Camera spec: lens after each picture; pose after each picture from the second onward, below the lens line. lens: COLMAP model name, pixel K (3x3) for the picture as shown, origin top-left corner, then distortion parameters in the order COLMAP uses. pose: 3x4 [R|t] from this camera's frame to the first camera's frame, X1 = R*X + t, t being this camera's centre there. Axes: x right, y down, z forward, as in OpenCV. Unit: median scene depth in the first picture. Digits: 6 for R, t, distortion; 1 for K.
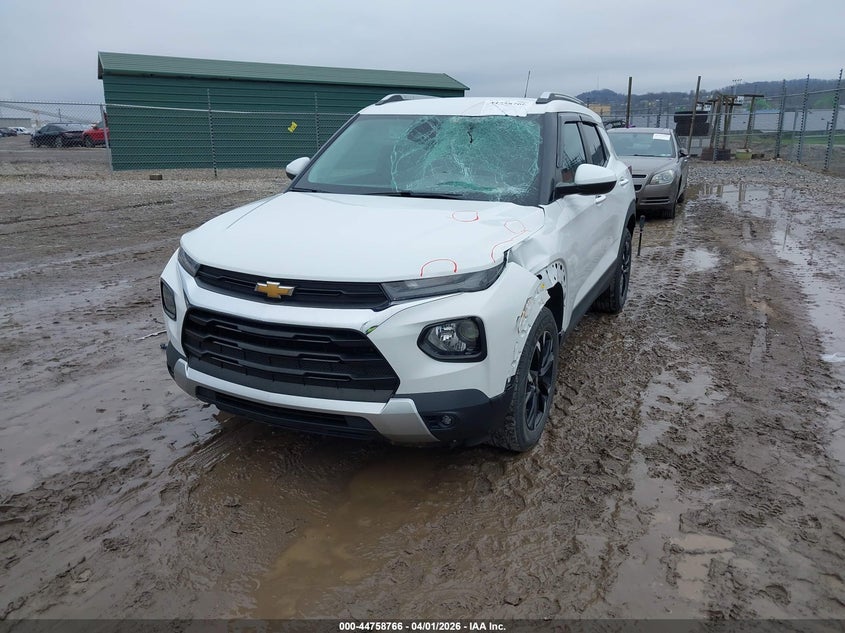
lens RADIAL K [[674.0, 0, 422.0], [0, 674.0, 315.9], [0, 0, 1]] dist [0.012267, -0.009406]
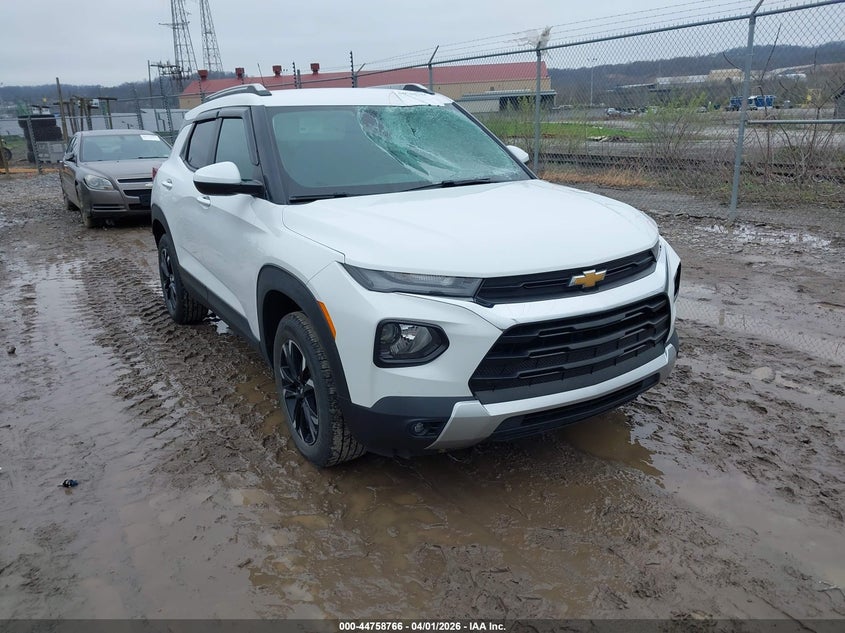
lens RADIAL K [[674.0, 0, 423.3], [0, 674.0, 317.4], [0, 0, 1]] dist [0.012267, -0.009406]
pose [[0.568230, -0.248053, 0.784592, -0.249417], [0.251939, 0.960138, 0.121089, -0.035921], [-0.783353, 0.128863, 0.608073, 0.134585]]
